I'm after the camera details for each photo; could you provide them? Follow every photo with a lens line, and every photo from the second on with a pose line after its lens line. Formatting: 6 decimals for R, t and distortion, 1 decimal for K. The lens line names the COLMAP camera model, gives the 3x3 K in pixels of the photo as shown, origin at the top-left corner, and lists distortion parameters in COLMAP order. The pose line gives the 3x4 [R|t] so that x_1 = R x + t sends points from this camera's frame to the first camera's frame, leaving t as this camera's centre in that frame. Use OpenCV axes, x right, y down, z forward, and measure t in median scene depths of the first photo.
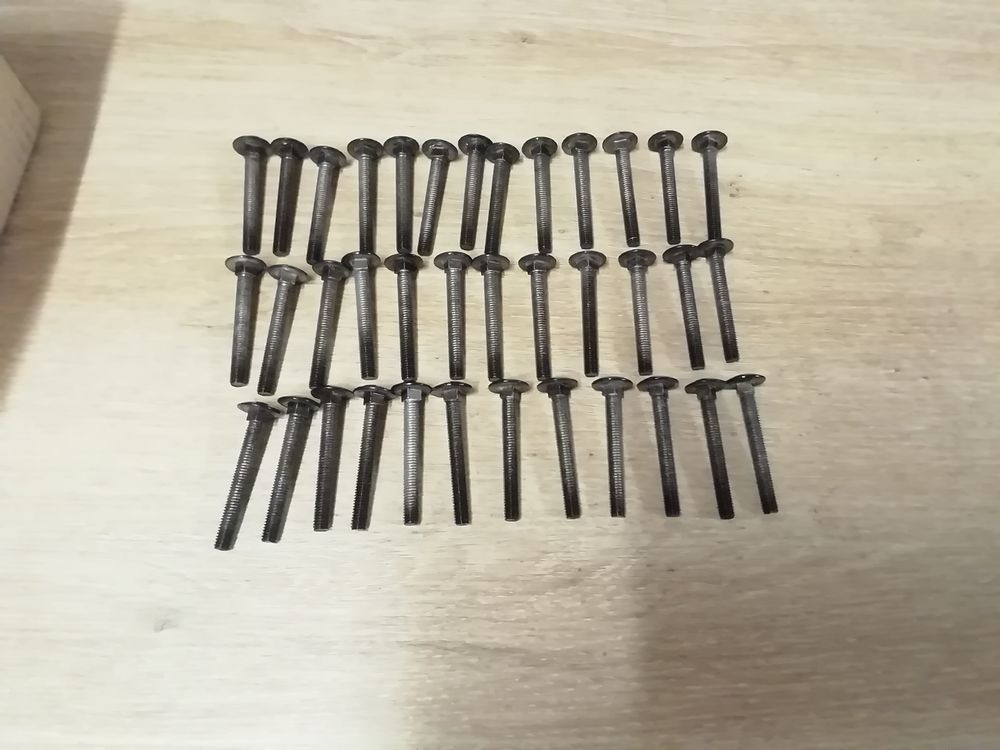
lens RADIAL K [[795.6, 0, 504.5], [0, 795.6, 370.7], [0, 0, 1]] dist [0.089421, -0.134300]
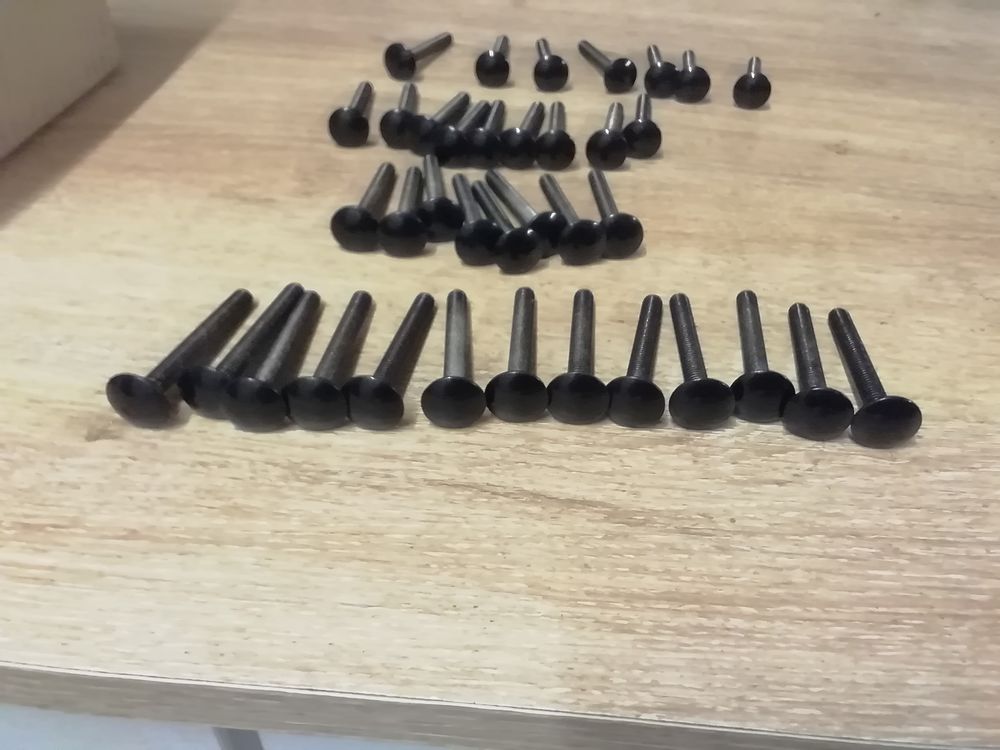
lens RADIAL K [[795.6, 0, 504.5], [0, 795.6, 370.7], [0, 0, 1]] dist [0.089421, -0.134300]
pose [[0.996658, 0.052487, -0.062587, -0.022956], [-0.073064, 0.915430, -0.395790, 0.432906], [0.036520, 0.399040, 0.916206, 0.285478]]
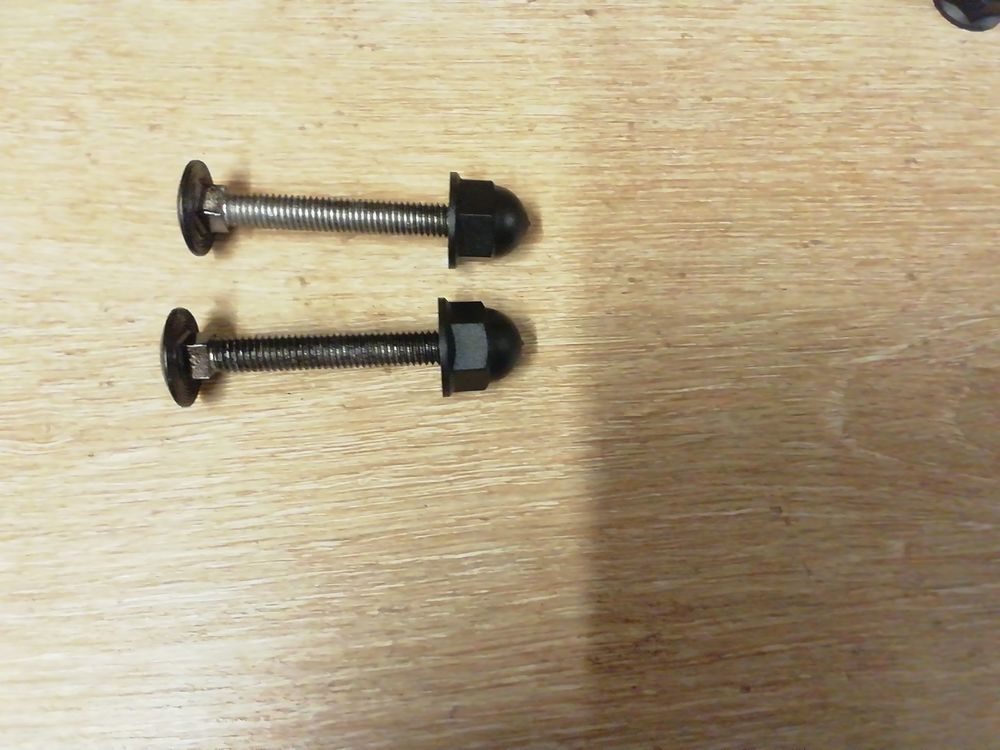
lens RADIAL K [[795.6, 0, 504.5], [0, 795.6, 370.7], [0, 0, 1]] dist [0.089421, -0.134300]
pose [[0.998997, -0.036273, 0.026269, 0.452107], [0.030955, 0.983120, 0.180325, 0.133618], [-0.032366, -0.179331, 0.983256, 0.483587]]
